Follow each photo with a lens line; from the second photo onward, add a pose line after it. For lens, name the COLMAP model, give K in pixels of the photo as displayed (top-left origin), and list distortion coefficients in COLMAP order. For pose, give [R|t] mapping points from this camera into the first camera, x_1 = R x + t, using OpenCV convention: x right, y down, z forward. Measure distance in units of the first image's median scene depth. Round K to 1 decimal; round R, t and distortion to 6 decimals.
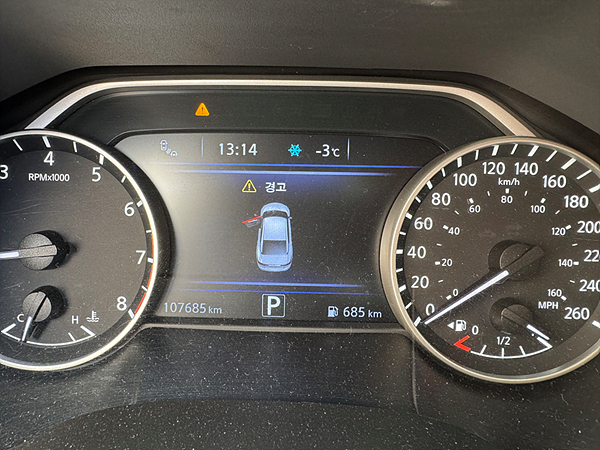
lens RADIAL K [[408.4, 0, 286.0], [0, 408.4, 221.2], [0, 0, 1]] dist [-0.029655, -0.003398]
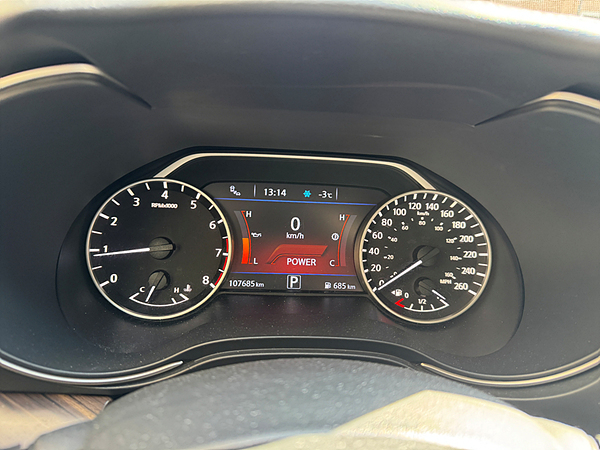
lens RADIAL K [[408.4, 0, 300.6], [0, 408.4, 227.3], [0, 0, 1]] dist [-0.029655, -0.003398]
pose [[0.993939, 0.016330, 0.108715, -0.202029], [-0.007081, 0.996362, -0.084932, 0.126312], [-0.109707, 0.083647, 0.990438, -0.768069]]
